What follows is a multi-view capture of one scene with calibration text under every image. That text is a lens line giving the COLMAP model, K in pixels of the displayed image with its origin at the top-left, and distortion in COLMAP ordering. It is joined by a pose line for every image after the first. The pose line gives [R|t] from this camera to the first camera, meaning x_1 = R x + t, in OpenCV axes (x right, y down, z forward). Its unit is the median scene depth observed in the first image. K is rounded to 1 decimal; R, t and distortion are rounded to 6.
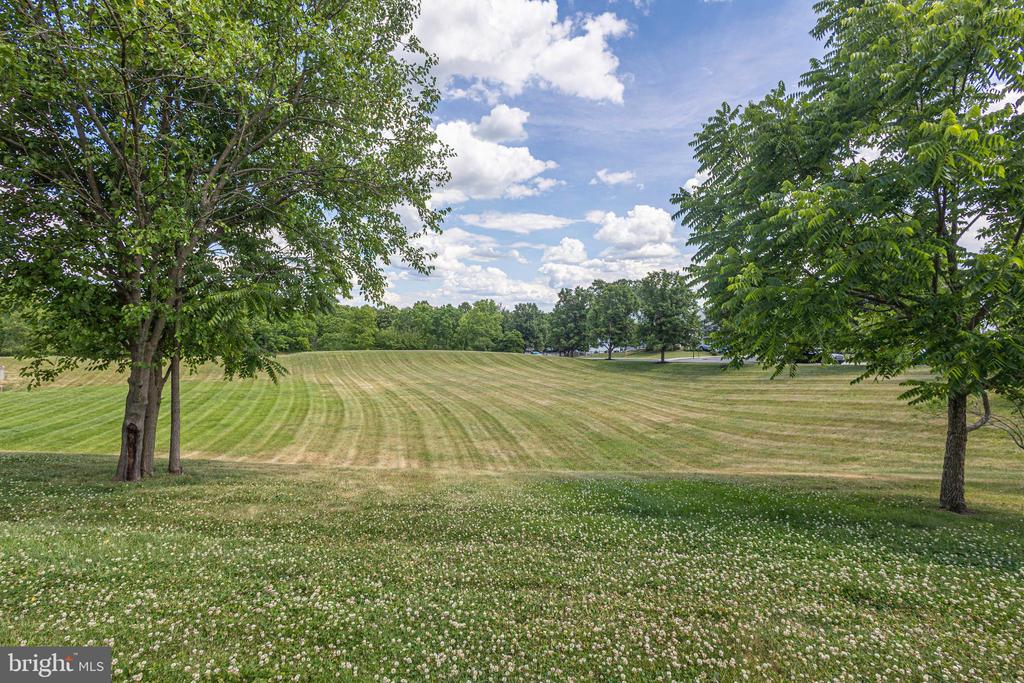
lens RADIAL K [[478.3, 0, 501.3], [0, 478.3, 367.2], [0, 0, 1]] dist [0.004898, 0.001171]
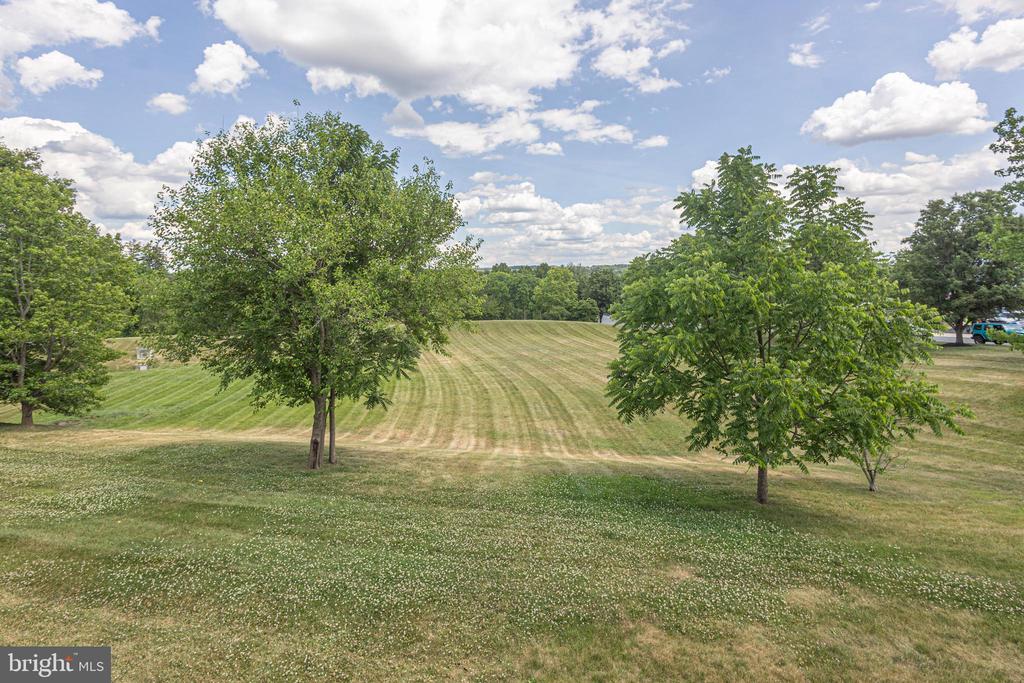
lens RADIAL K [[478.3, 0, 506.9], [0, 478.3, 338.4], [0, 0, 1]] dist [0.004898, 0.001171]
pose [[0.988962, -0.011481, -0.147721, 0.041551], [0.012852, 0.999883, 0.008328, -0.045621], [0.147608, -0.010134, 0.988994, -0.120151]]
